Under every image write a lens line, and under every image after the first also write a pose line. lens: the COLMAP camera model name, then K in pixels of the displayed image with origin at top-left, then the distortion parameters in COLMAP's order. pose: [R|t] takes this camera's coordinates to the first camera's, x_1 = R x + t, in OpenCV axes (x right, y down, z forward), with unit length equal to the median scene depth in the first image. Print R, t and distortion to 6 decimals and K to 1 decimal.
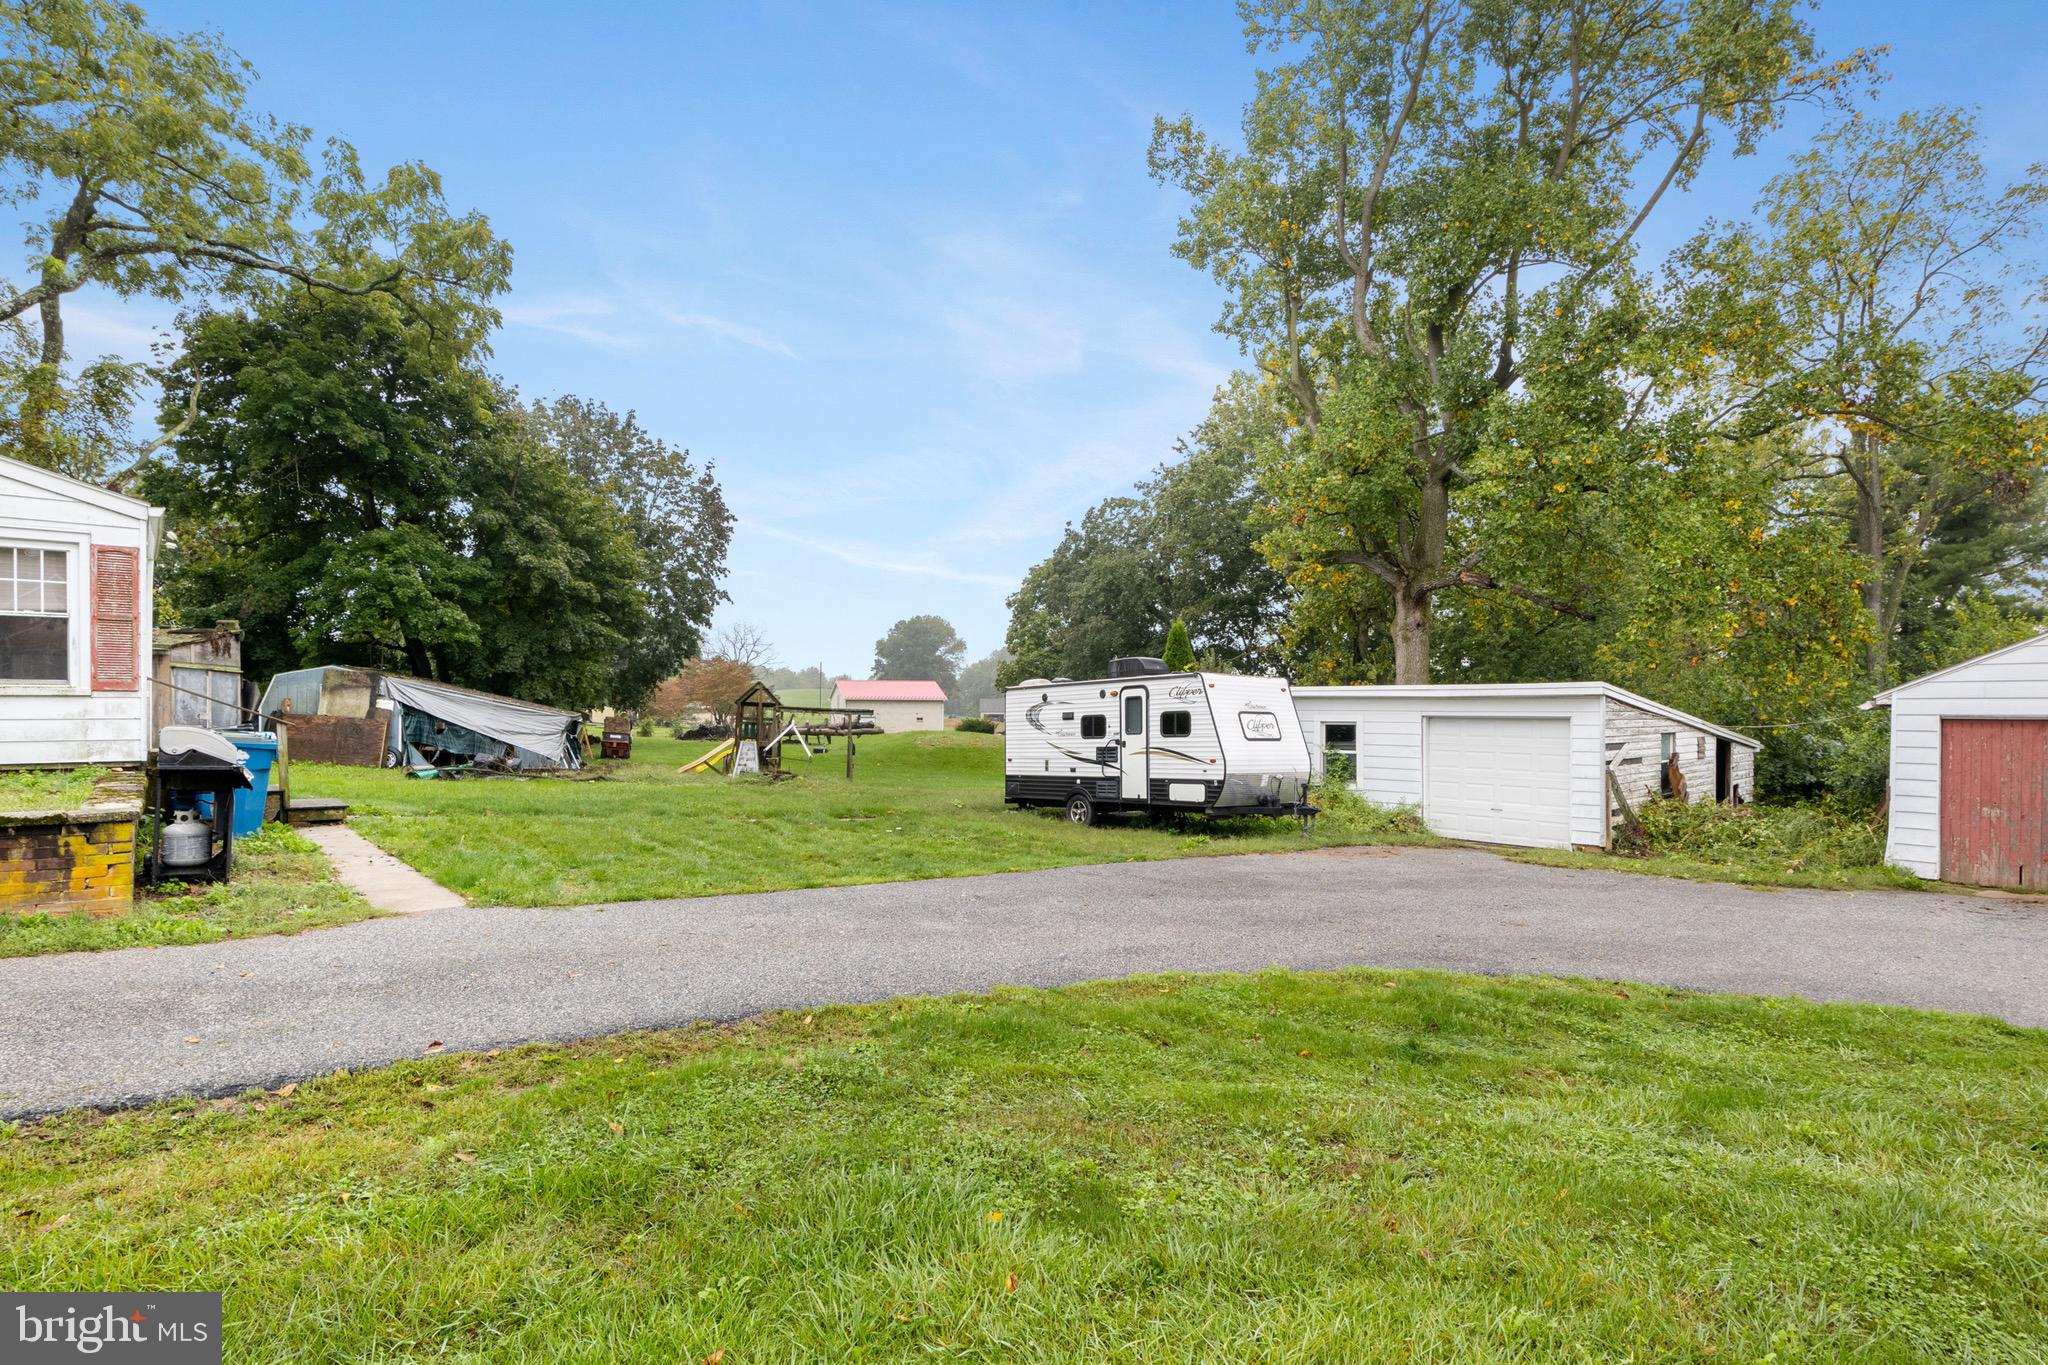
lens RADIAL K [[1042.1, 0, 1021.1], [0, 1042.1, 707.4], [0, 0, 1]] dist [-0.003398, -0.000437]
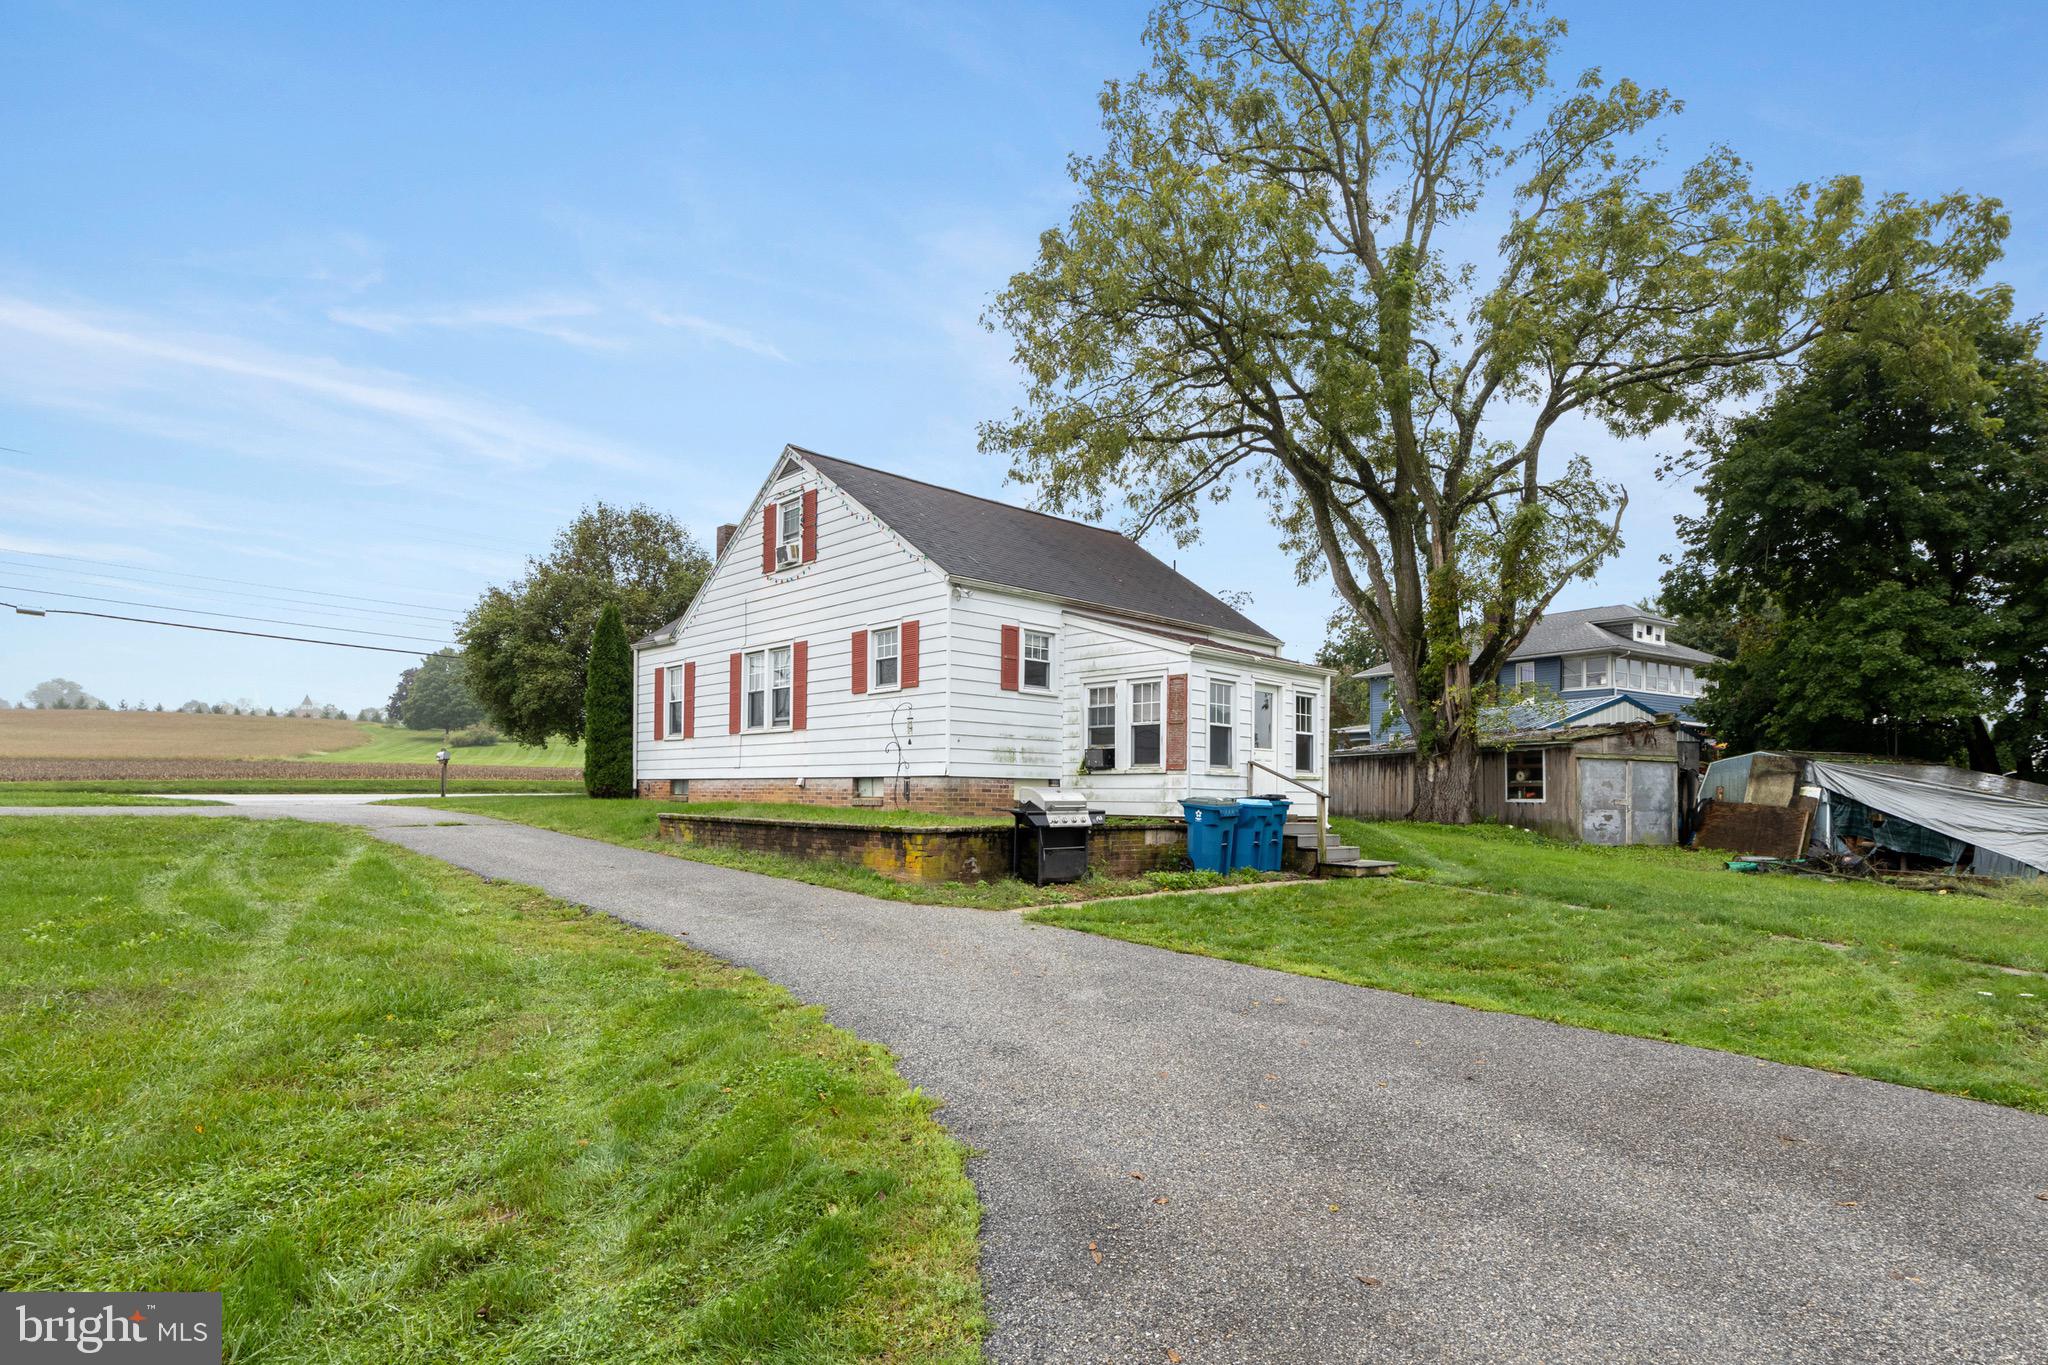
lens RADIAL K [[1054.1, 0, 1028.8], [0, 1054.1, 793.2], [0, 0, 1]] dist [-0.017605, 0.000214]
pose [[0.064698, -0.005060, -0.997892, 0.301954], [-0.011579, 0.999916, -0.005821, 0.013701], [0.997838, 0.011931, 0.064634, 0.318358]]
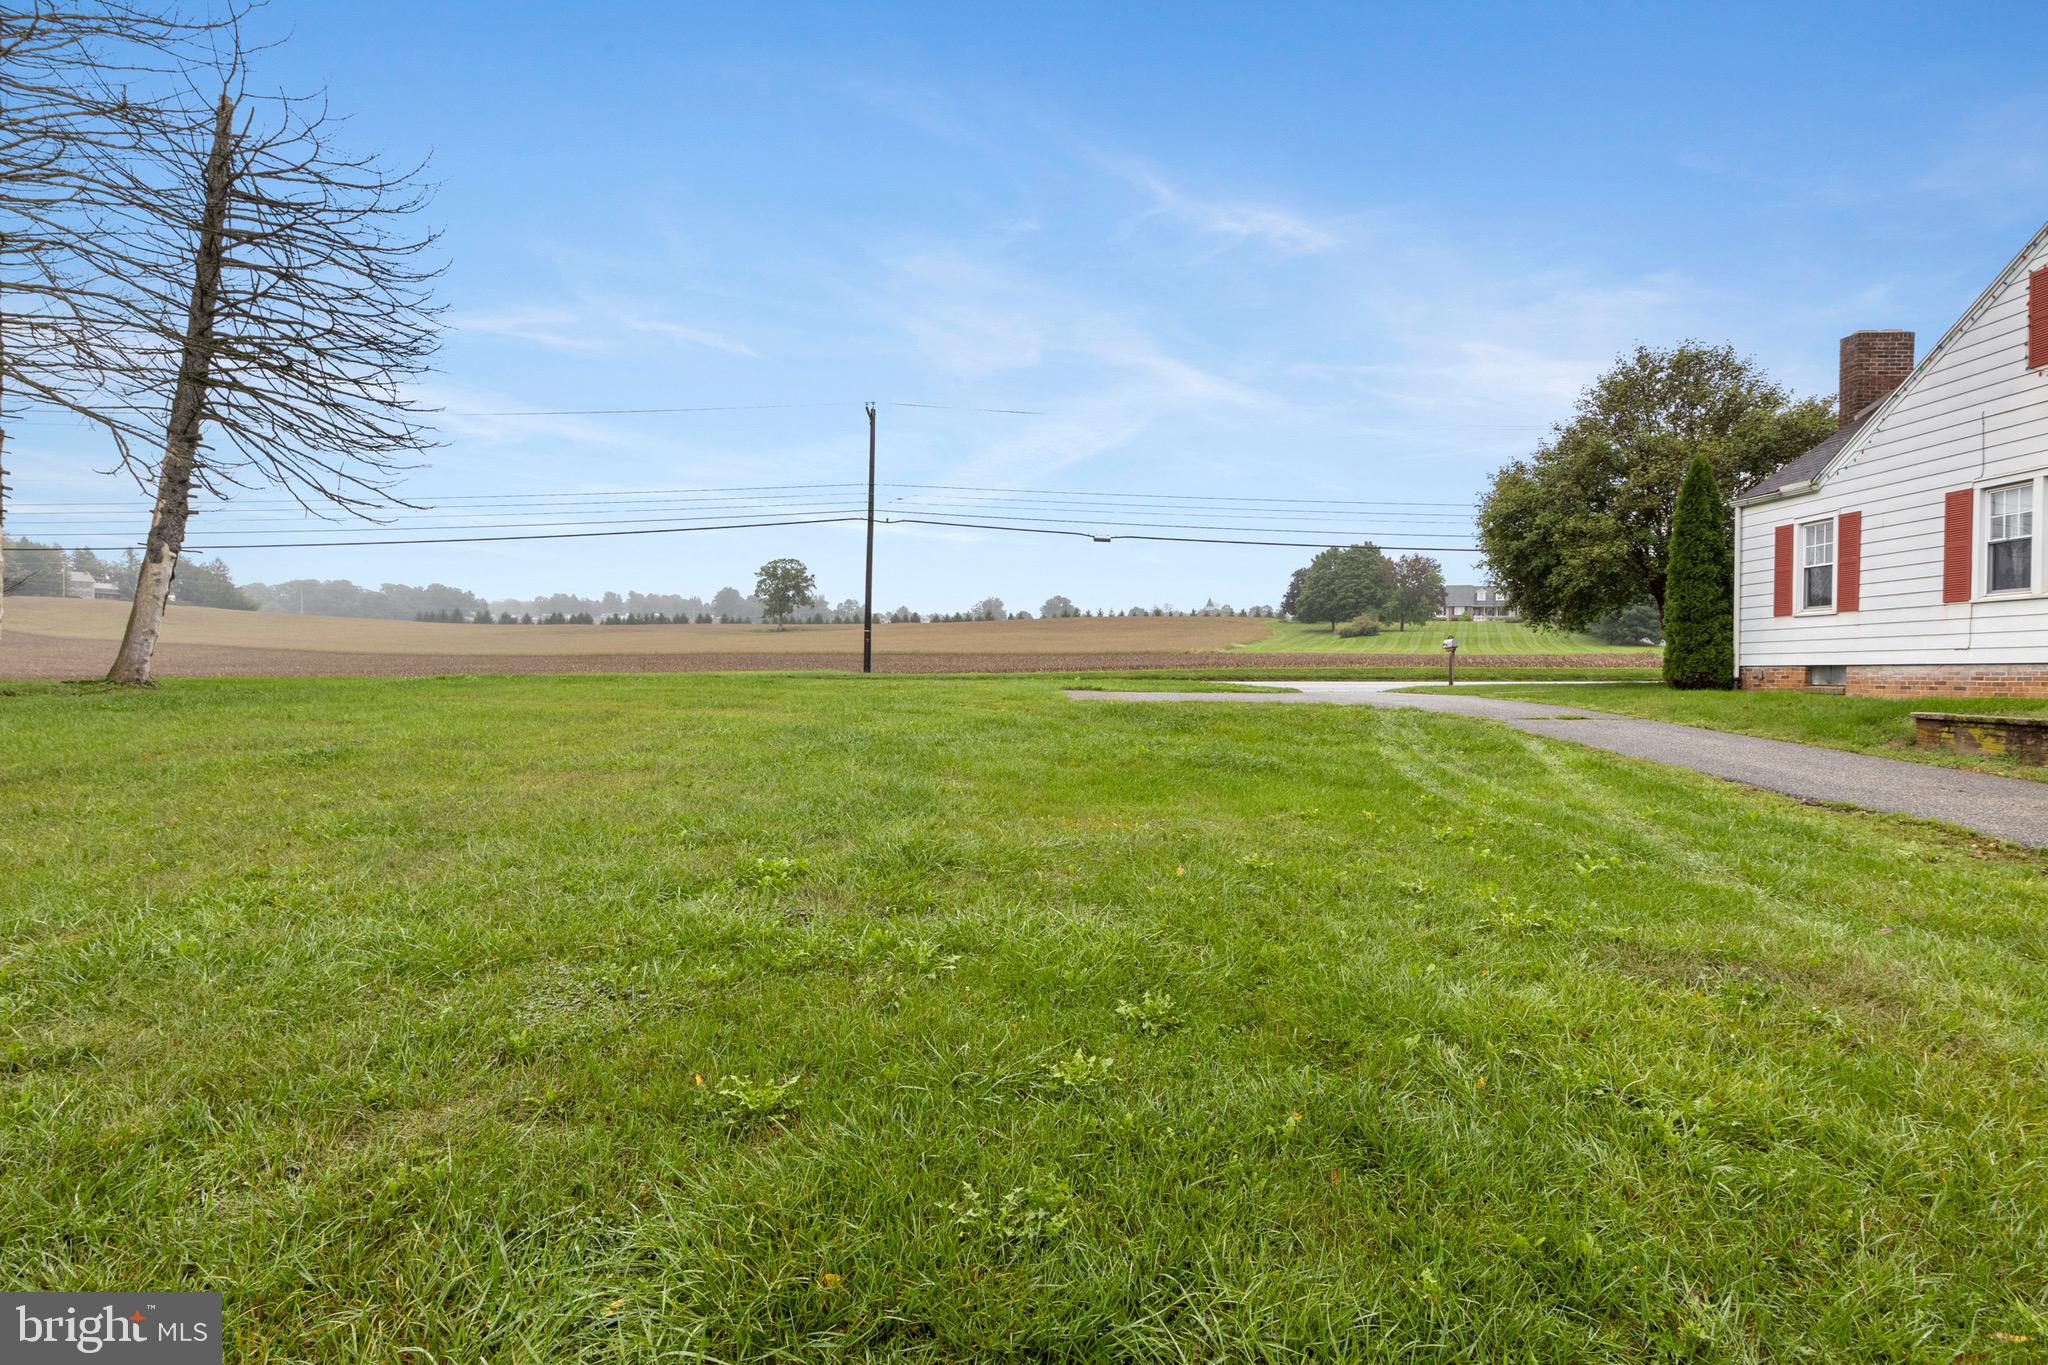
lens RADIAL K [[1026.5, 0, 1021.0], [0, 1026.5, 679.7], [0, 0, 1]] dist [-0.004934, -0.000471]
pose [[-0.654873, -0.006536, -0.755711, 0.241447], [-0.015693, 0.999865, 0.004952, 0.014275], [0.755576, 0.015102, -0.654887, 0.098716]]
